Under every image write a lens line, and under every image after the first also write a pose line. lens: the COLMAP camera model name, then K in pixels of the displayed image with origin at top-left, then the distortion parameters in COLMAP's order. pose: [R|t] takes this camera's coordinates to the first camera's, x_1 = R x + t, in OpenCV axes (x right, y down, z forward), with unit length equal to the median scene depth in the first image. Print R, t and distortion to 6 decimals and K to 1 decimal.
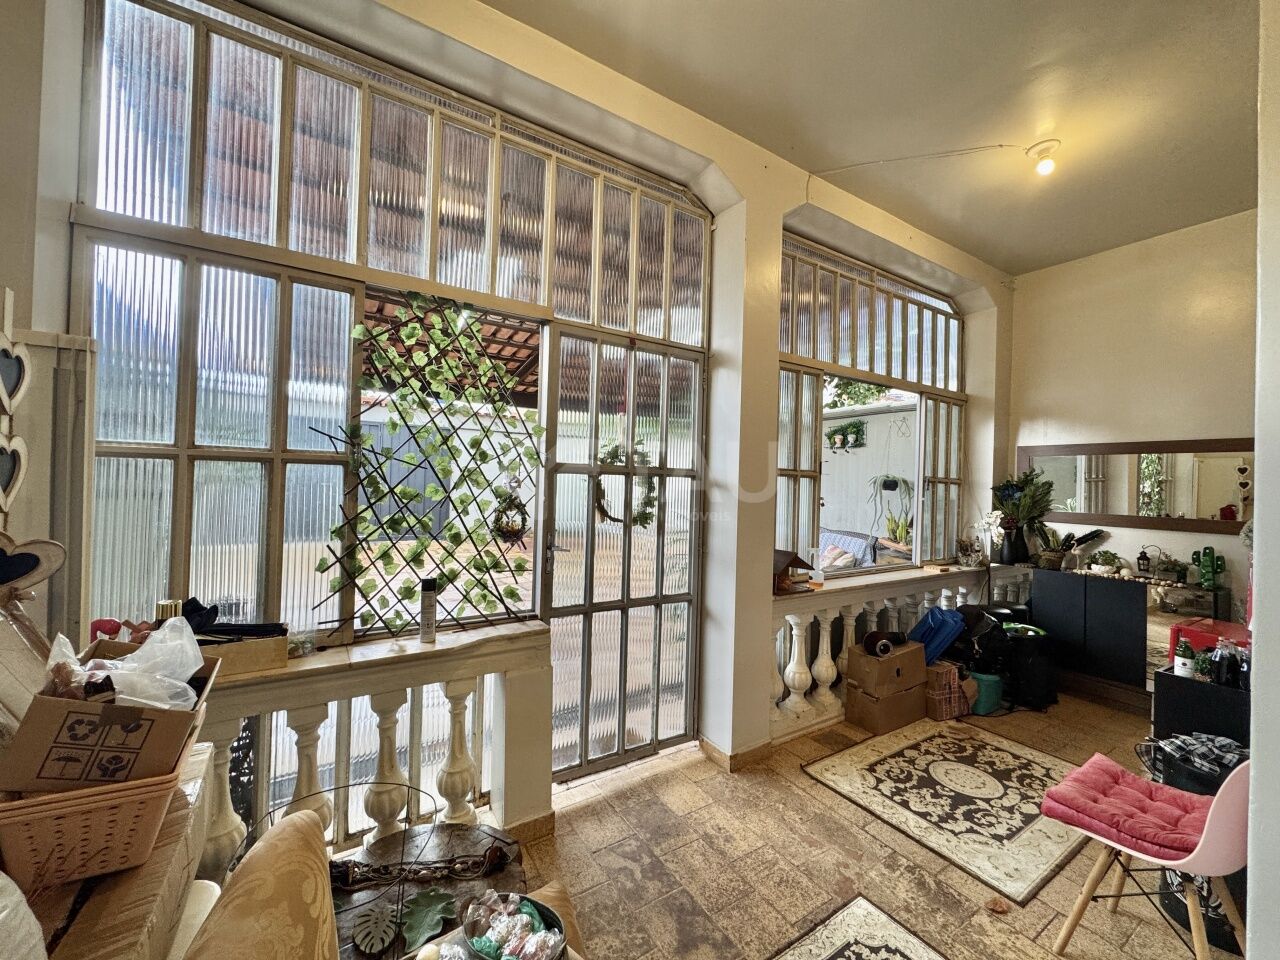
lens RADIAL K [[510.0, 0, 640.1], [0, 510.0, 479.4], [0, 0, 1]] dist [-0.004256, 0.000817]
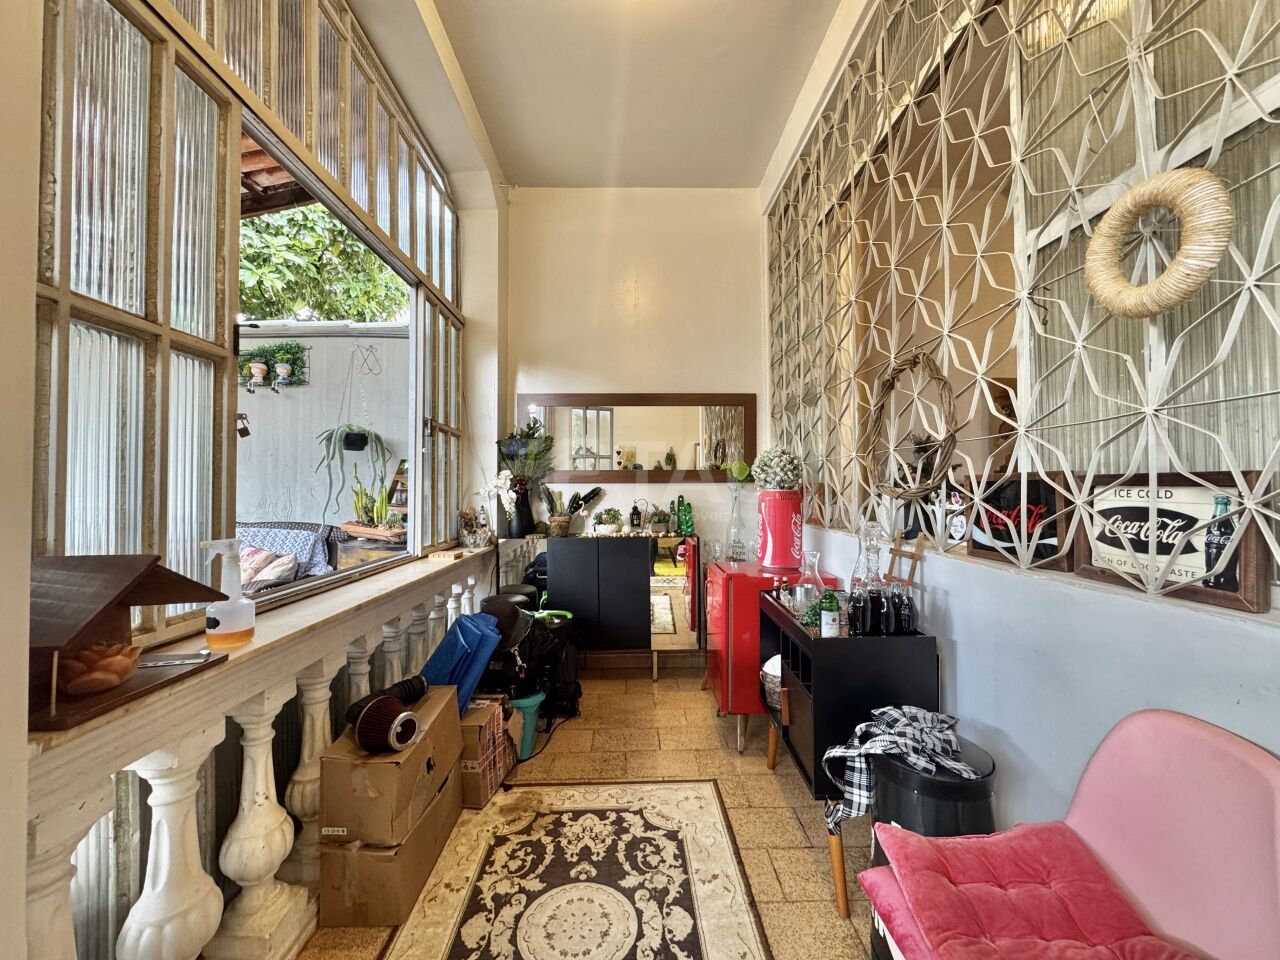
lens RADIAL K [[510.0, 0, 641.1], [0, 510.0, 478.8], [0, 0, 1]] dist [-0.004256, 0.000817]
pose [[0.506644, -0.012765, 0.862061, 0.170780], [0.015613, 0.999862, 0.005629, 0.089938], [-0.862014, 0.010608, 0.506773, 0.528570]]
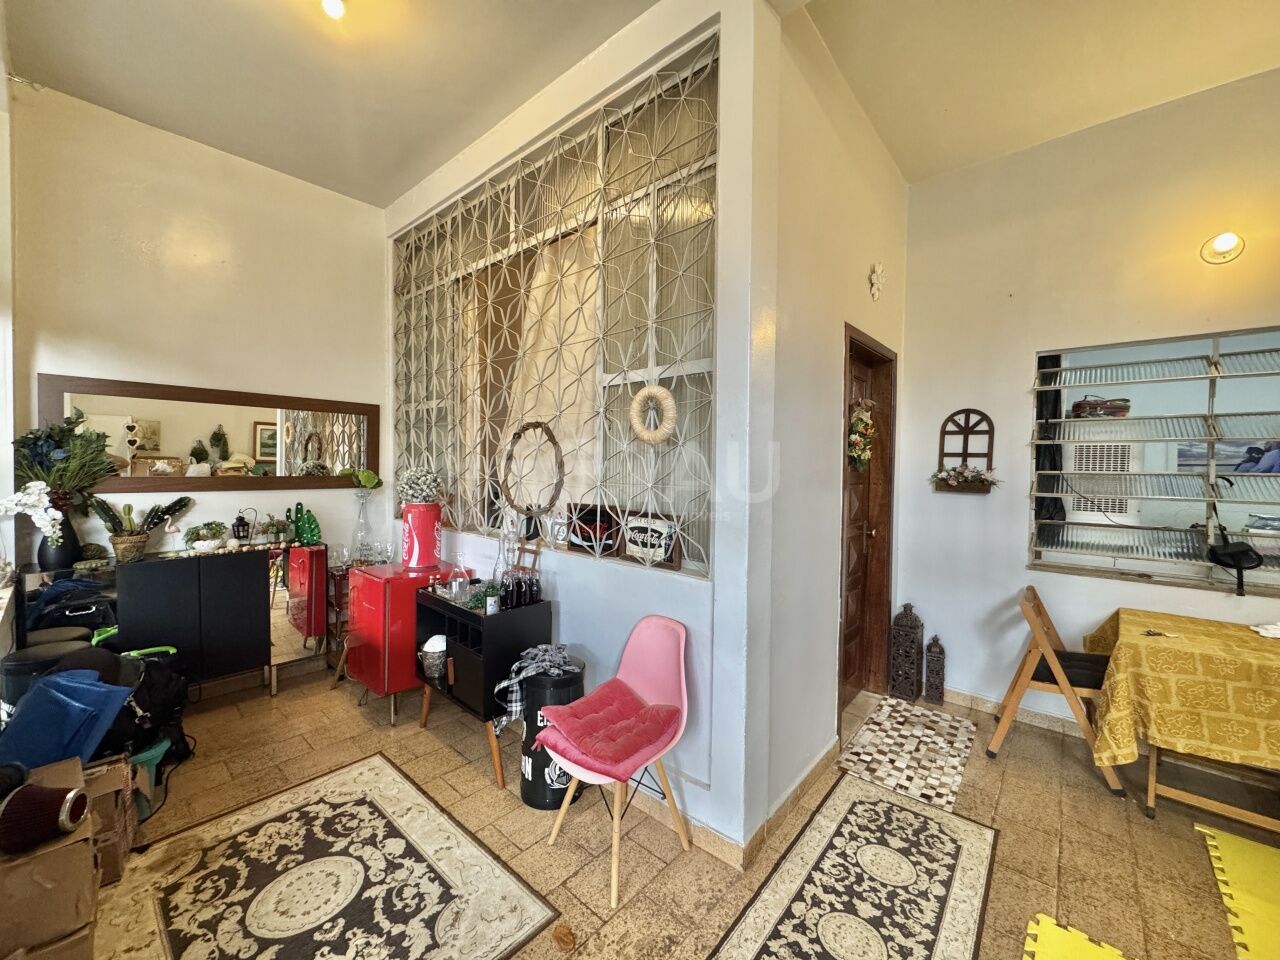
lens RADIAL K [[510.0, 0, 641.0], [0, 510.0, 479.5], [0, 0, 1]] dist [-0.004256, 0.000817]
pose [[-0.285184, -0.056768, 0.956790, -0.055106], [-0.023456, 0.998359, 0.052243, 0.015891], [-0.958186, -0.007544, -0.286047, 0.622918]]
